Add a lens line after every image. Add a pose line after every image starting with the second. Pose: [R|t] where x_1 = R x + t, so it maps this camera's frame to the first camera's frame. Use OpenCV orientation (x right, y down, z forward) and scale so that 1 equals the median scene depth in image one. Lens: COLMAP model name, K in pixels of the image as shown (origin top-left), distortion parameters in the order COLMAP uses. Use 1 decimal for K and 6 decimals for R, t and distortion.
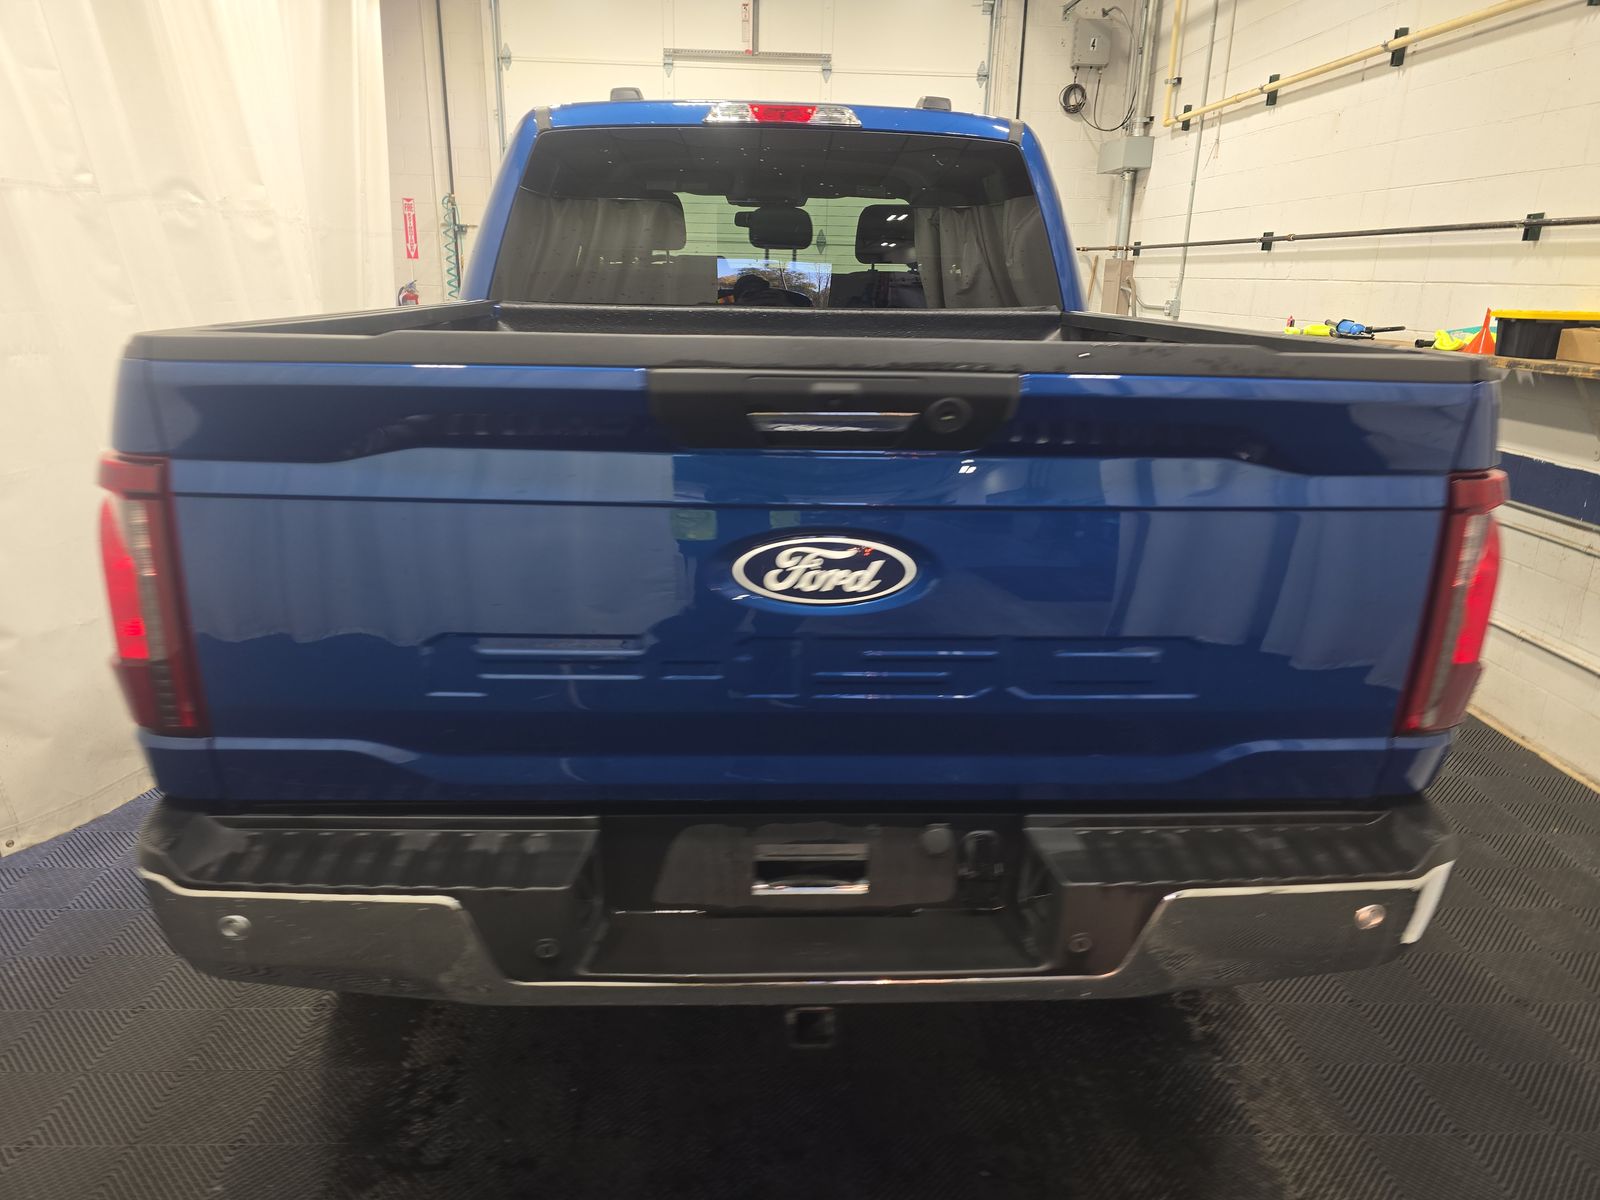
lens RADIAL K [[1080.6, 0, 794.7], [0, 1080.6, 600.3], [0, 0, 1]] dist [0.066628, -0.066969]
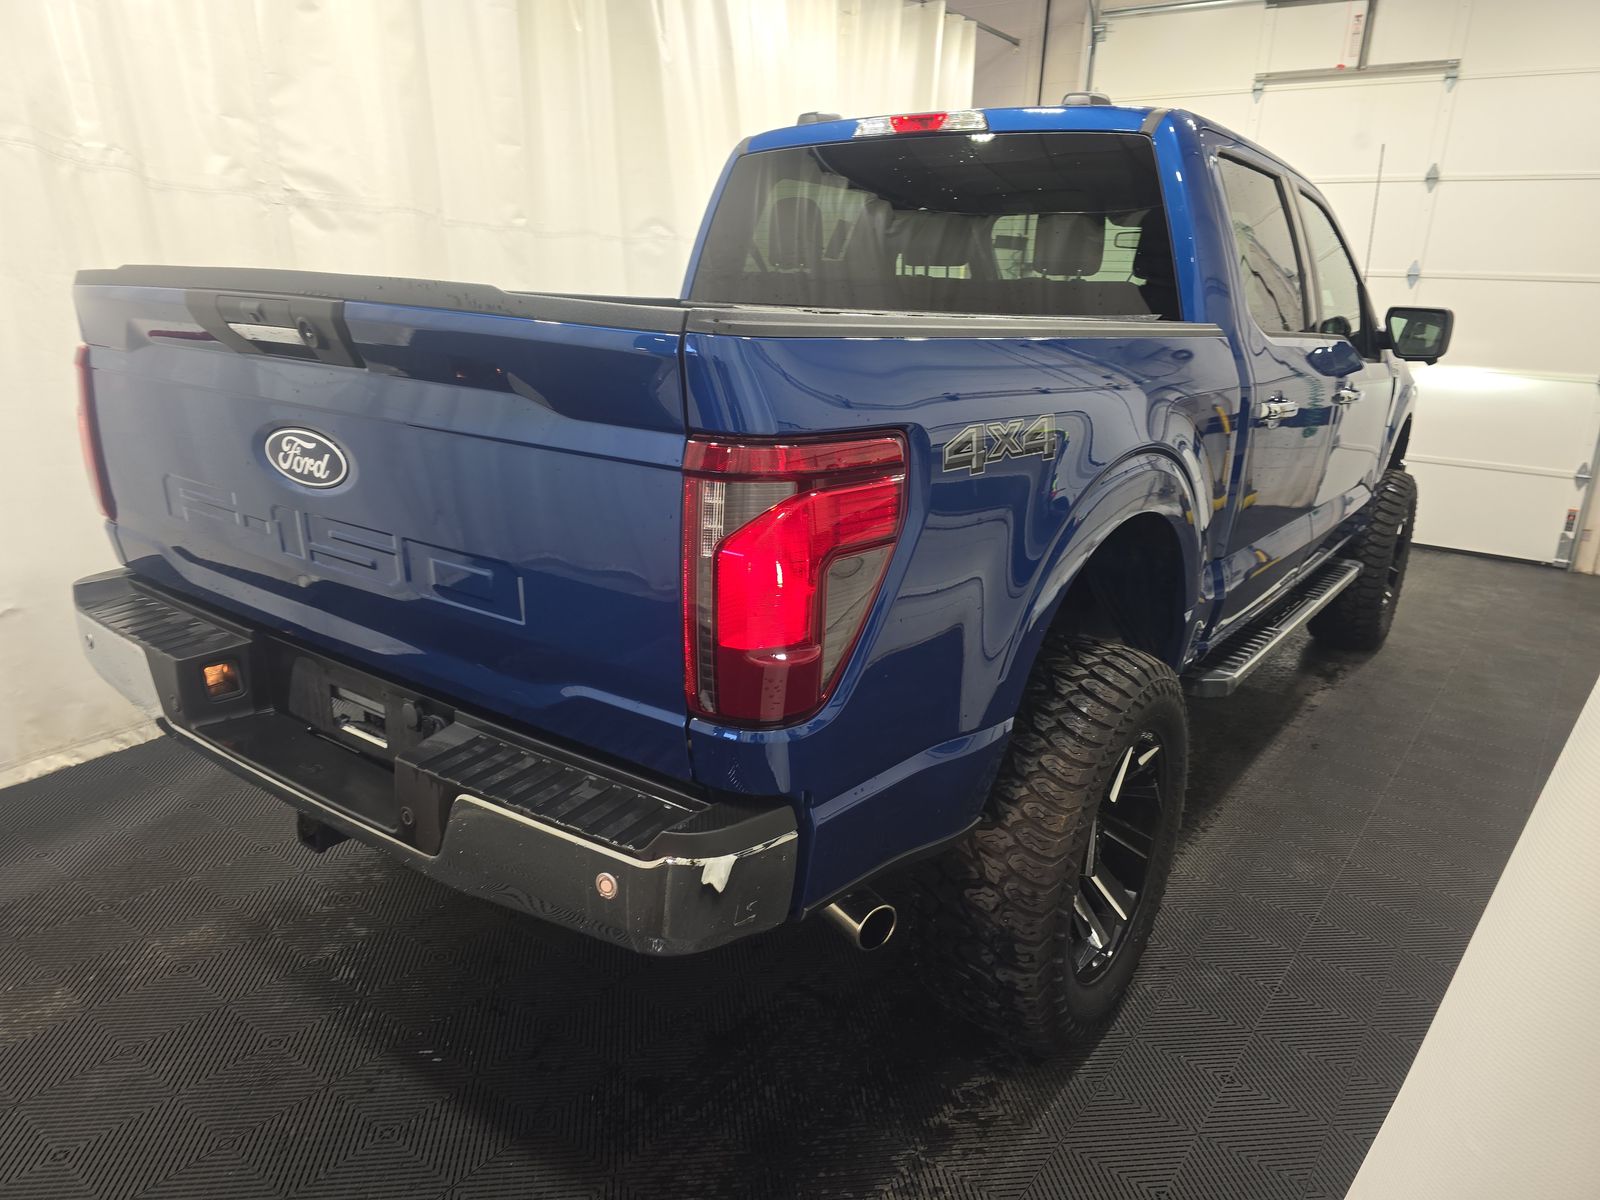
lens RADIAL K [[1080.6, 0, 794.7], [0, 1080.6, 600.3], [0, 0, 1]] dist [0.066628, -0.066969]
pose [[0.774513, 0.182779, -0.605576, 0.611193], [-0.209847, 0.977372, 0.026609, -0.008849], [0.596737, 0.106469, 0.795343, 0.160742]]
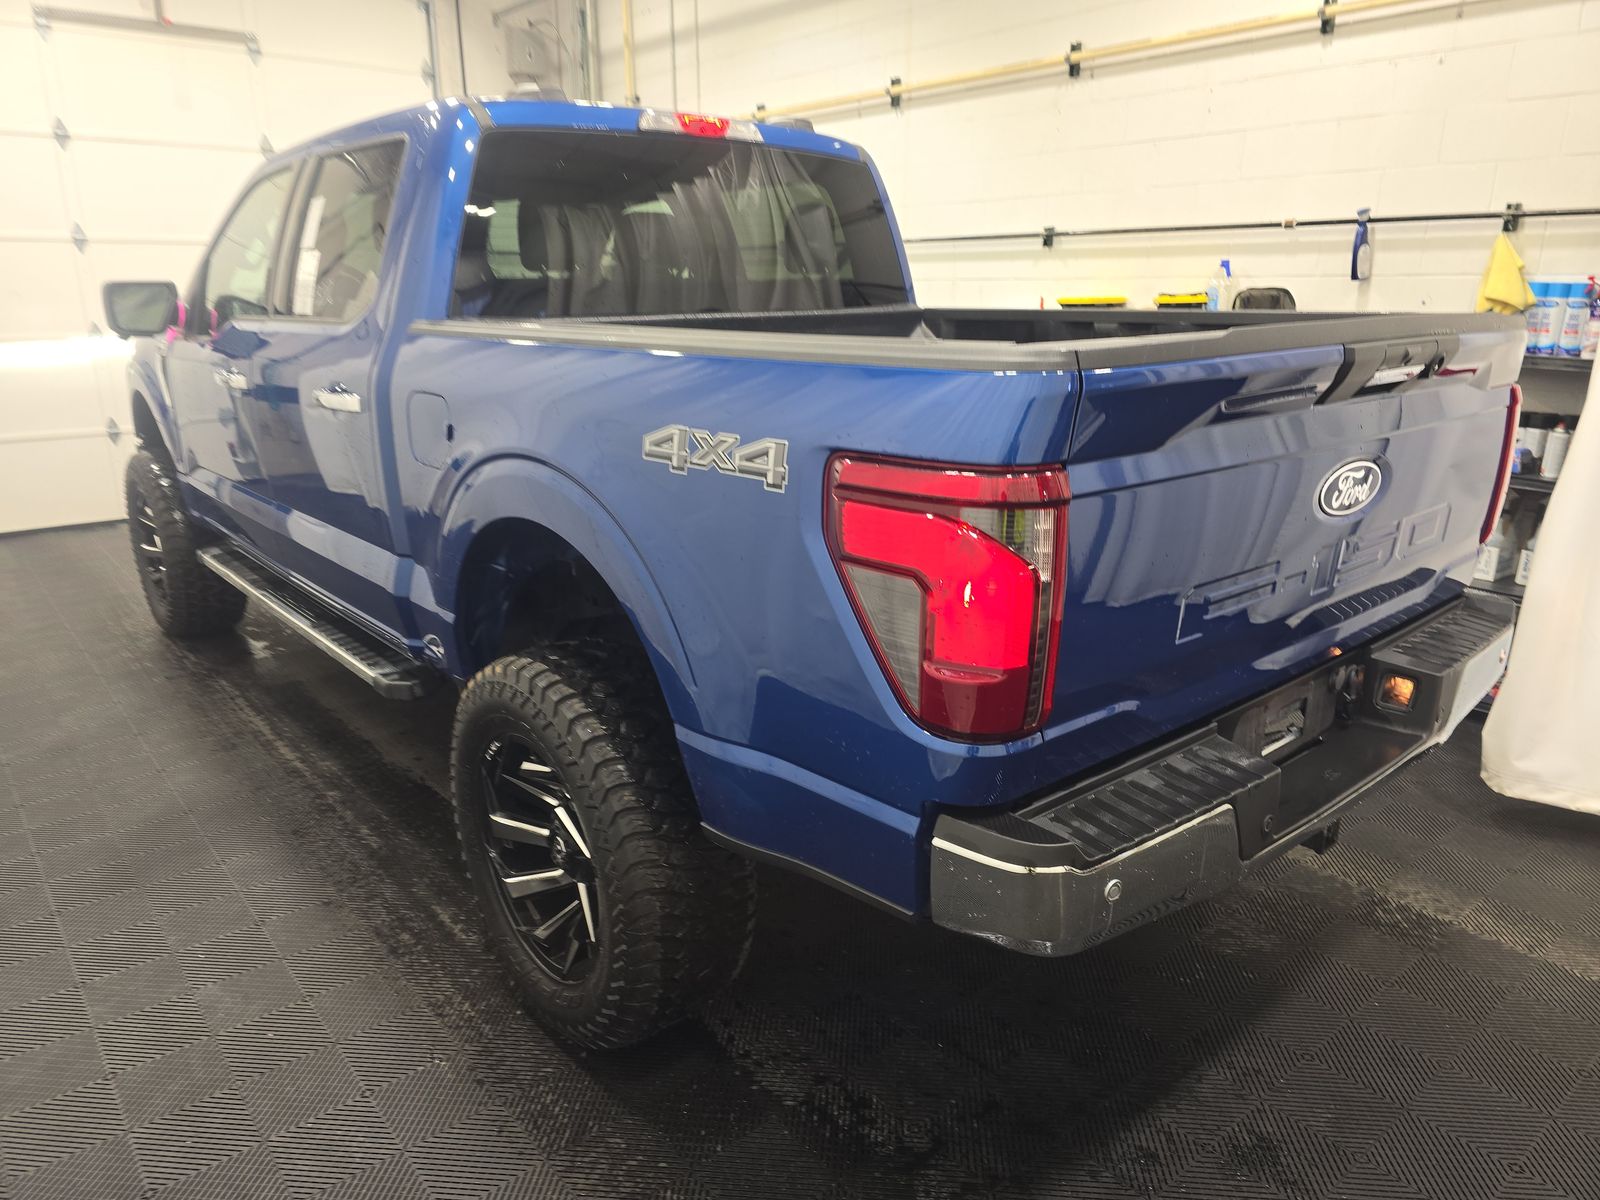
lens RADIAL K [[1082.0, 0, 808.5], [0, 1082.0, 609.1], [0, 0, 1]] dist [0.074040, -0.061553]
pose [[0.784908, -0.199896, 0.586482, -0.631849], [0.198624, 0.977753, 0.067431, -0.050429], [-0.586914, 0.063562, 0.807150, 0.138408]]
